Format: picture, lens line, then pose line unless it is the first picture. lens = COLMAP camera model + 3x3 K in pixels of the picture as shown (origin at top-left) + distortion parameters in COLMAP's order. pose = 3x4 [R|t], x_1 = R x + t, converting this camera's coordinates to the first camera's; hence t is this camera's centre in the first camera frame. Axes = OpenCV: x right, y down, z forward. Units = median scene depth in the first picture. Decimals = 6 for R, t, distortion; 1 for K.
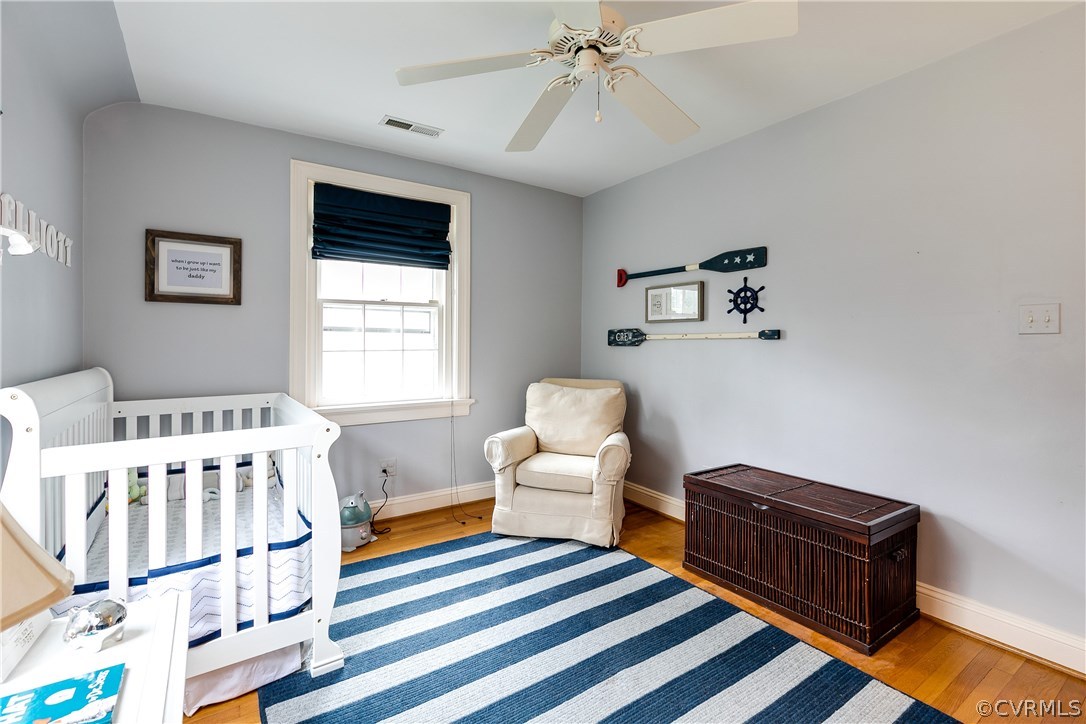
lens RADIAL K [[497.0, 0, 541.7], [0, 497.0, 350.8], [0, 0, 1]] dist [0.000301, 0.000021]
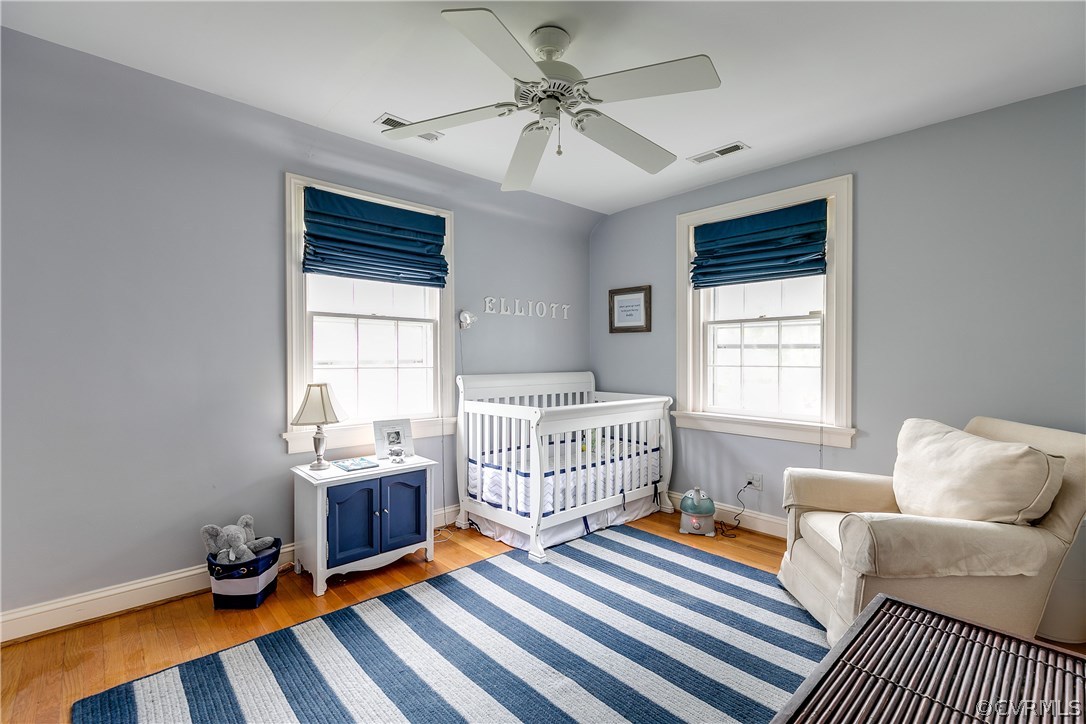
lens RADIAL K [[483.7, 0, 543.0], [0, 483.7, 362.0], [0, 0, 1]] dist [0.001174, 0.000076]
pose [[0.147280, 0.012132, -0.989020, 0.691334], [-0.015464, 0.999831, 0.009961, -0.014044], [0.988974, 0.013827, 0.147443, 0.476717]]
